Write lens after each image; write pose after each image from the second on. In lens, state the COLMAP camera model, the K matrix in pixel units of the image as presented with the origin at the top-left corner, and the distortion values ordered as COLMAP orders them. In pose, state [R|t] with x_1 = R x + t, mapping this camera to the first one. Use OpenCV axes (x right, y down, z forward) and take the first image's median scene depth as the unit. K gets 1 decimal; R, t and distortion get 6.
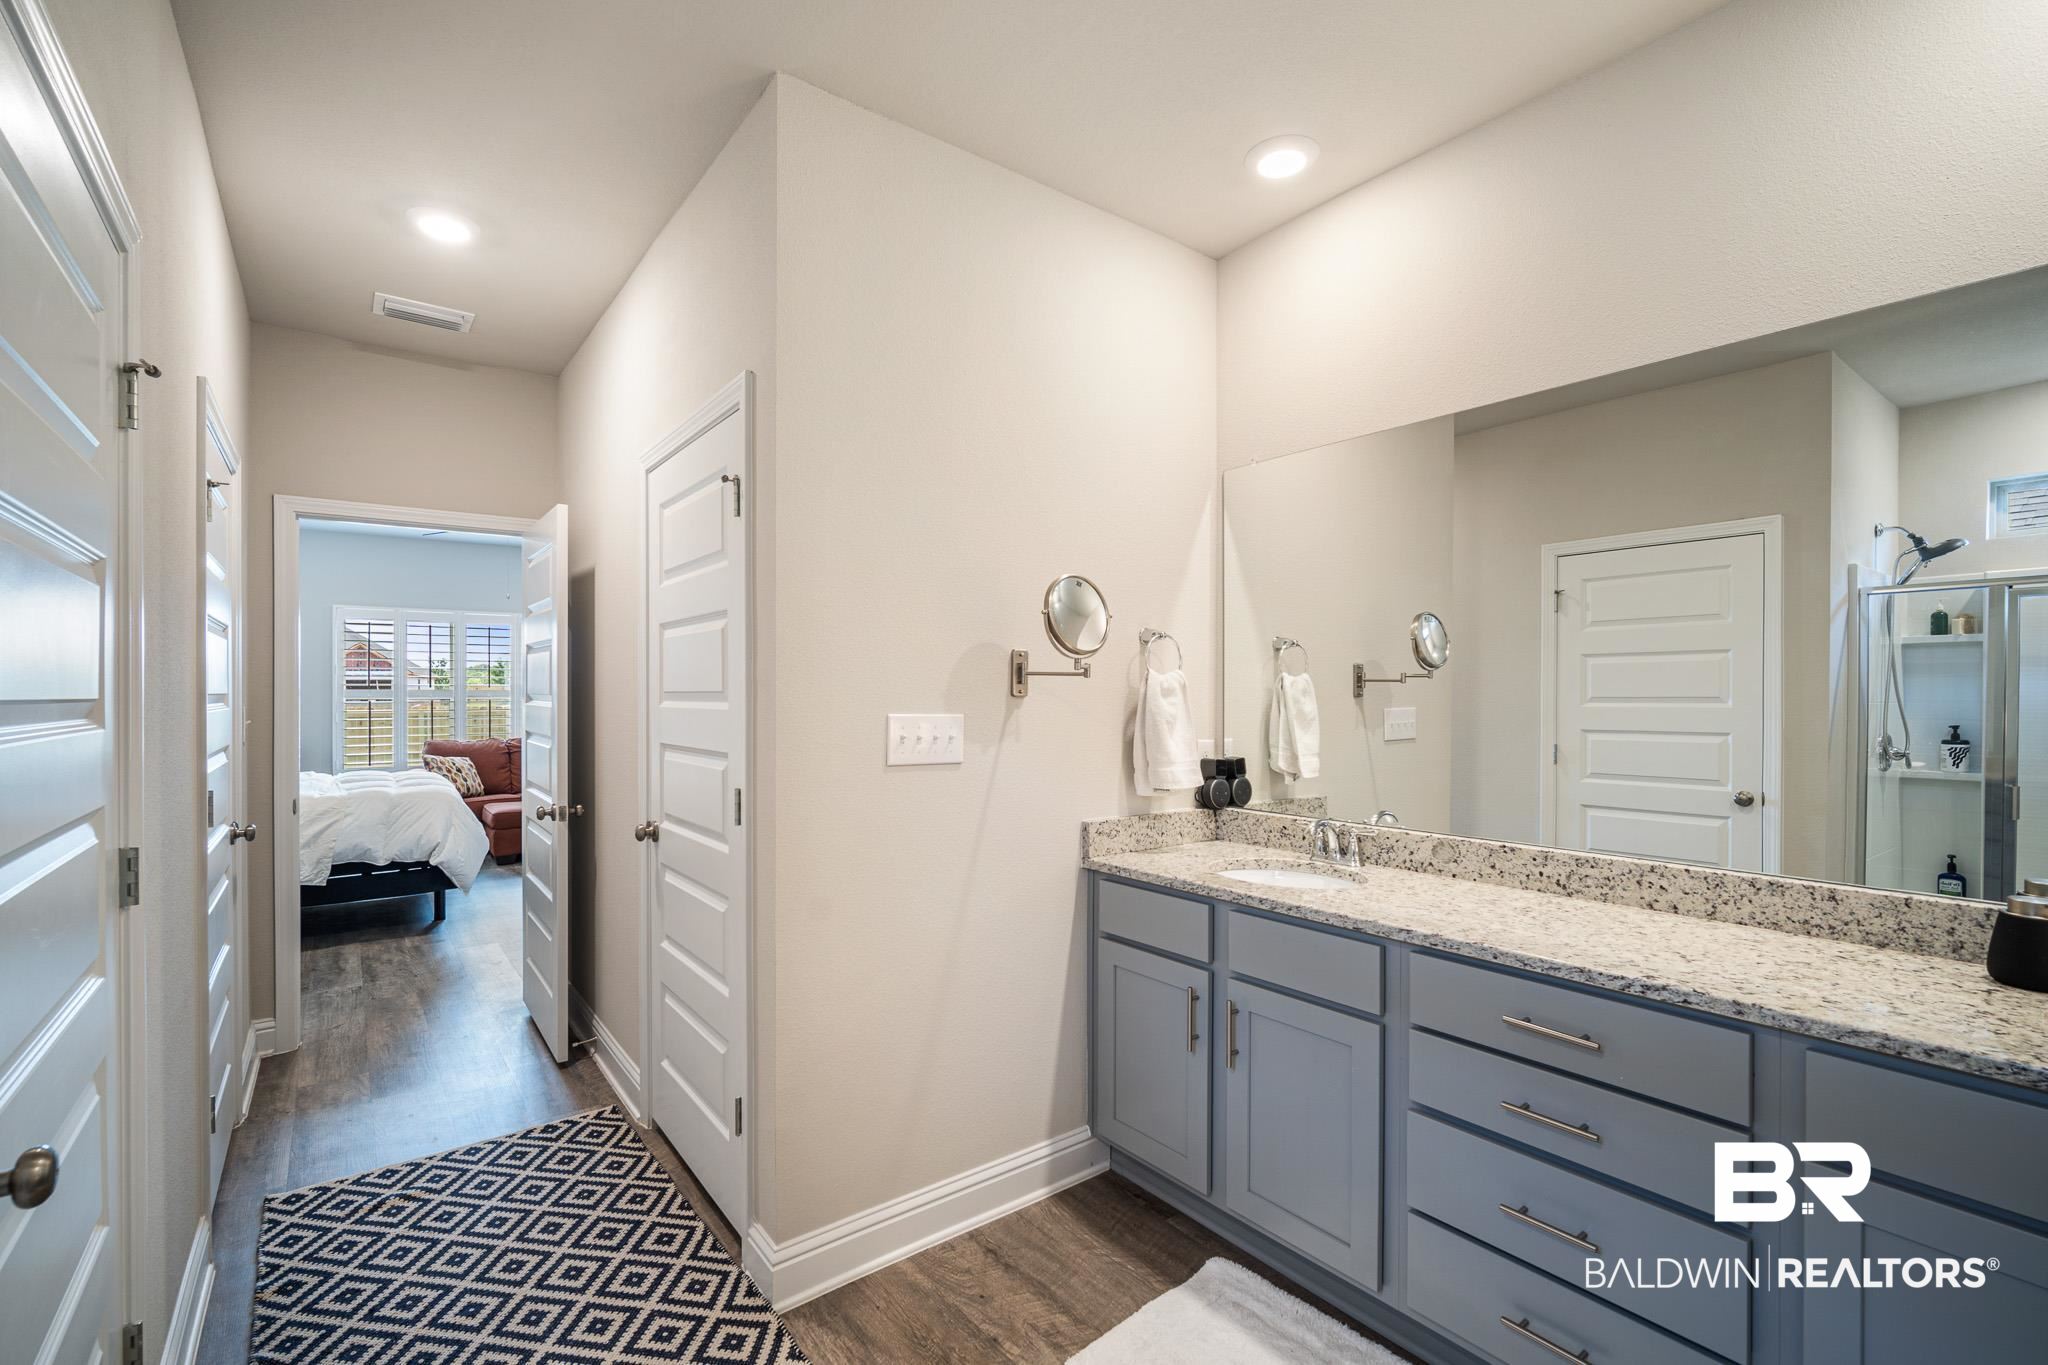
lens RADIAL K [[902.3, 0, 1029.4], [0, 902.3, 687.0], [0, 0, 1]] dist [-0.008319, 0.001616]
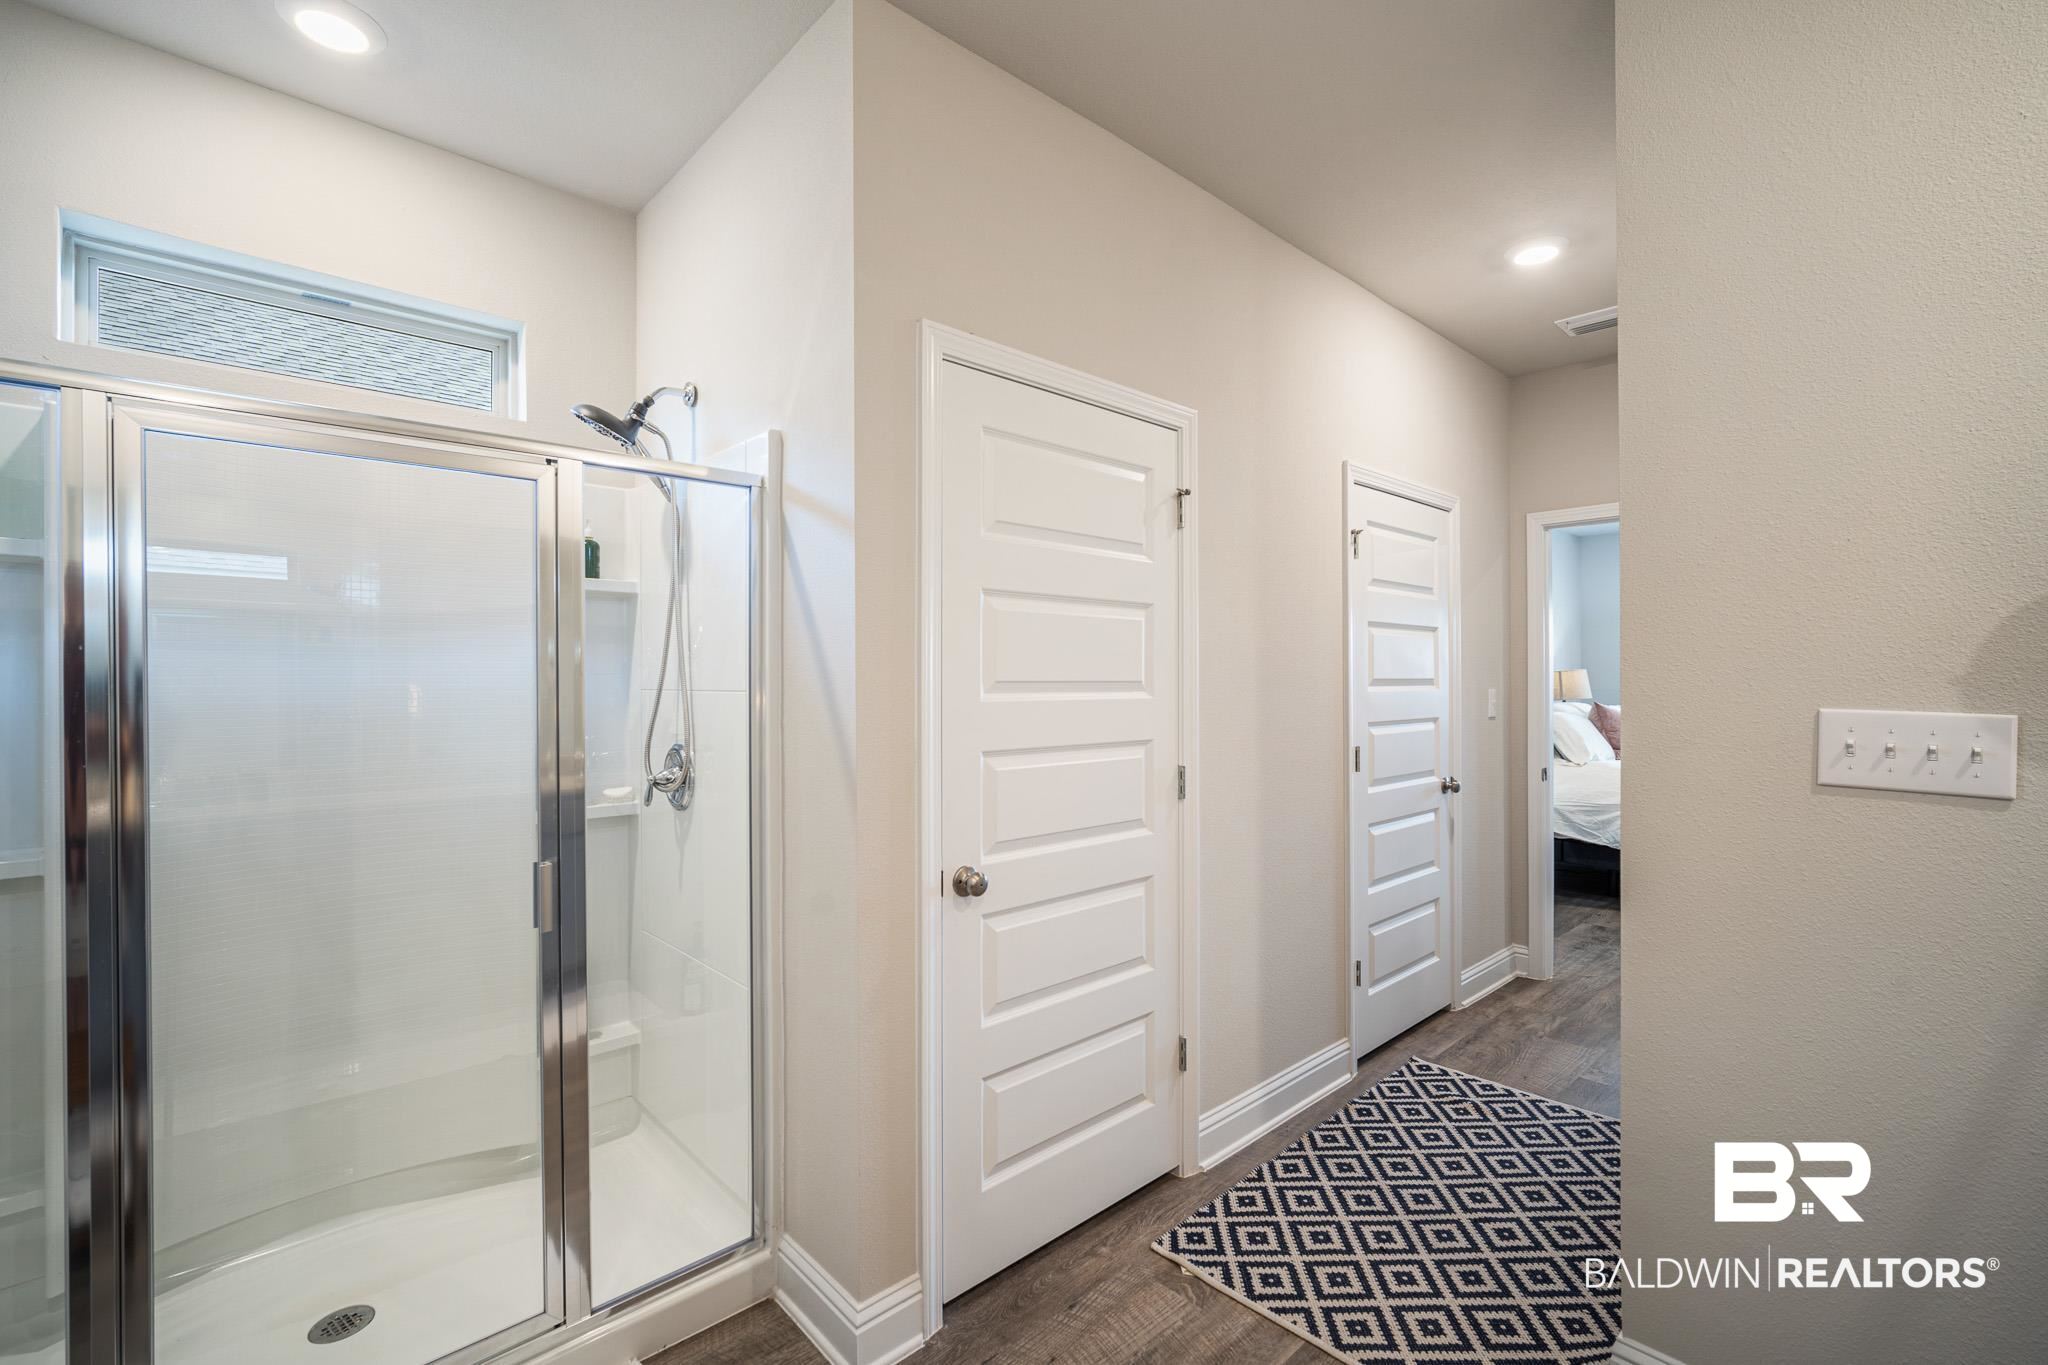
lens RADIAL K [[902.3, 0, 1069.2], [0, 902.3, 697.3], [0, 0, 1]] dist [-0.008319, 0.001616]
pose [[0.104878, 0.014809, -0.994375, 0.422447], [0.004775, 0.999870, 0.015395, 0.007799], [0.994474, -0.006363, 0.104794, 0.349013]]
